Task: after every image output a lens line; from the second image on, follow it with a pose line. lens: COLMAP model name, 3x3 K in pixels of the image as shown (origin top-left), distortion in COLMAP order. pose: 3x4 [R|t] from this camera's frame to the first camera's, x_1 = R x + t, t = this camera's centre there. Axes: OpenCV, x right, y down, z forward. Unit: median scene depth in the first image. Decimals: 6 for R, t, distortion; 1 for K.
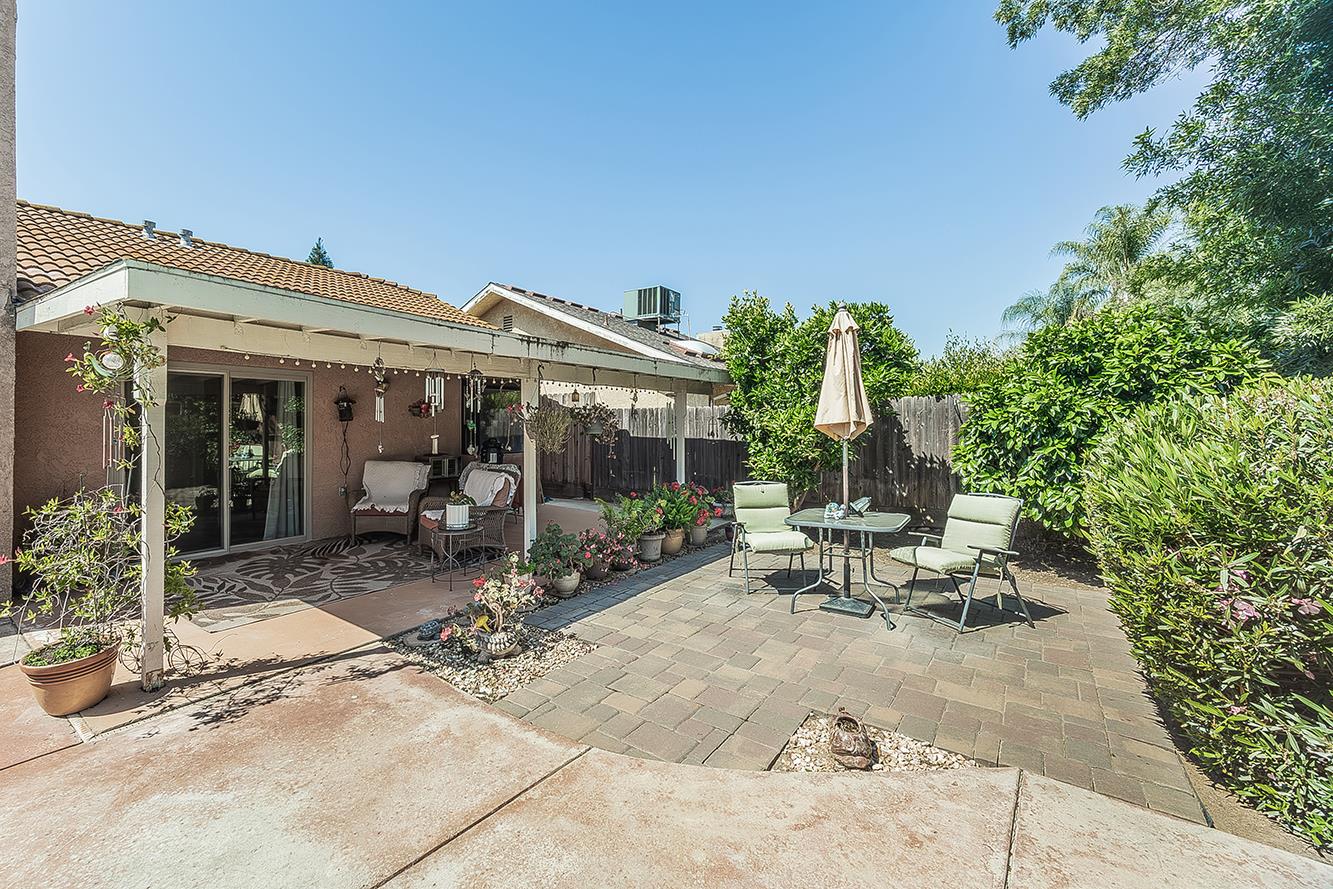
lens RADIAL K [[583.3, 0, 572.7], [0, 583.3, 419.3], [0, 0, 1]] dist [-0.006300, -0.000517]
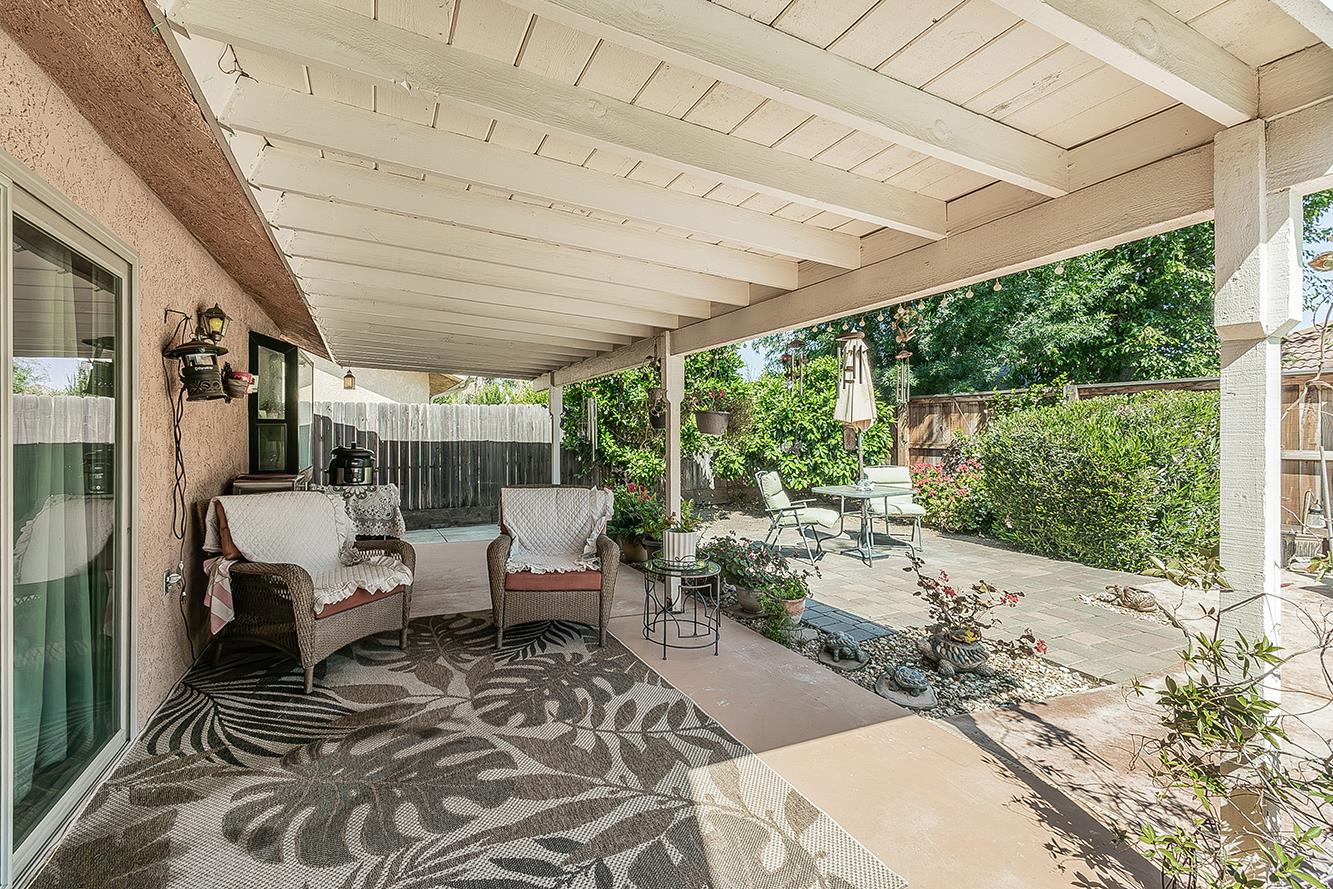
lens RADIAL K [[571.8, 0, 664.3], [0, 571.8, 433.2], [0, 0, 1]] dist [0.013059, -0.002032]
pose [[0.446402, -0.004917, 0.894819, -1.356538], [-0.003836, 0.999965, 0.007409, 0.043925], [-0.894824, -0.006740, 0.446368, 1.220142]]
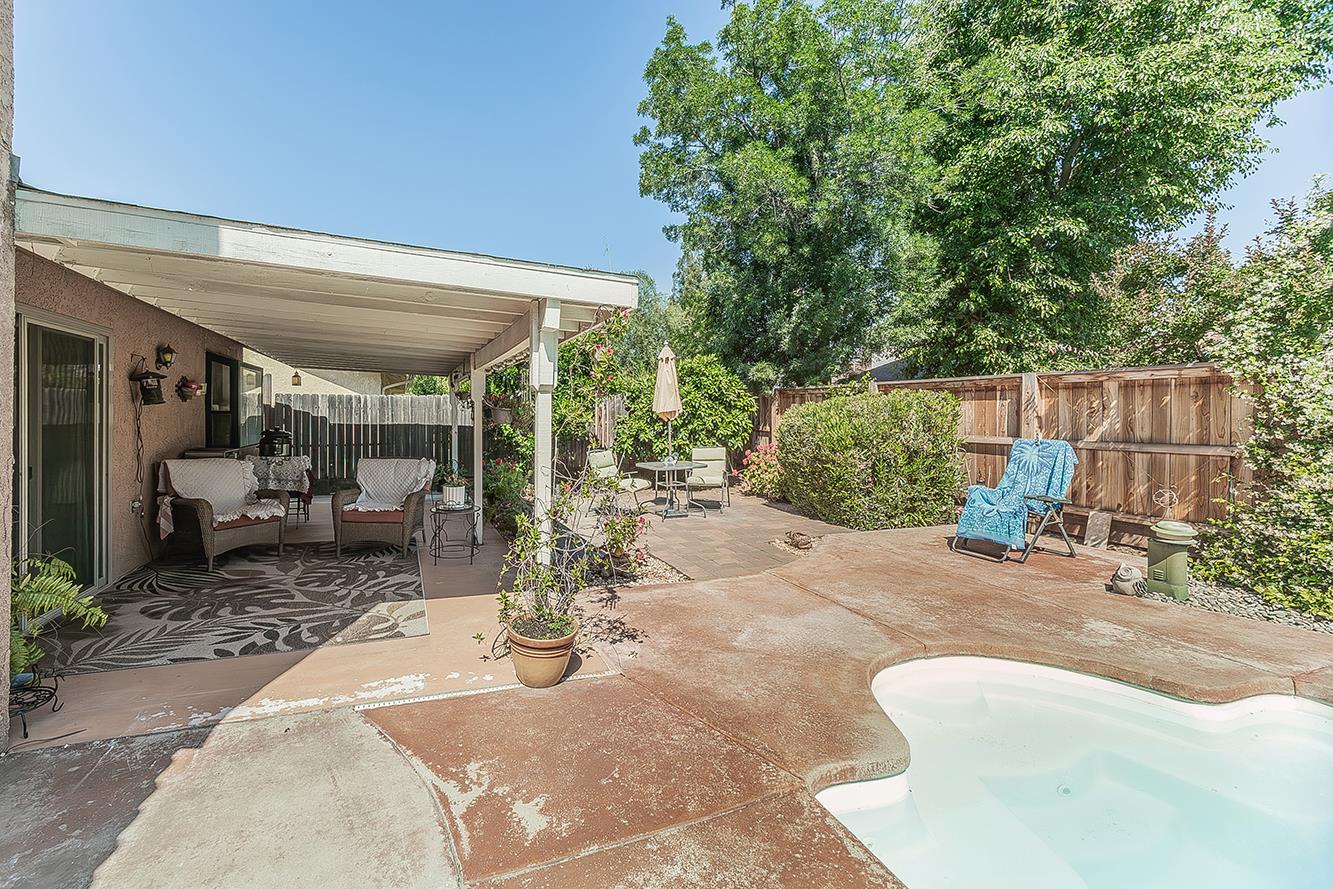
lens RADIAL K [[571.8, 0, 645.3], [0, 571.8, 418.5], [0, 0, 1]] dist [0.013059, -0.002032]
pose [[0.501090, -0.009817, 0.865339, -1.566432], [-0.008973, 0.999823, 0.016538, 0.001434], [-0.865348, -0.016052, 0.500914, 0.303463]]
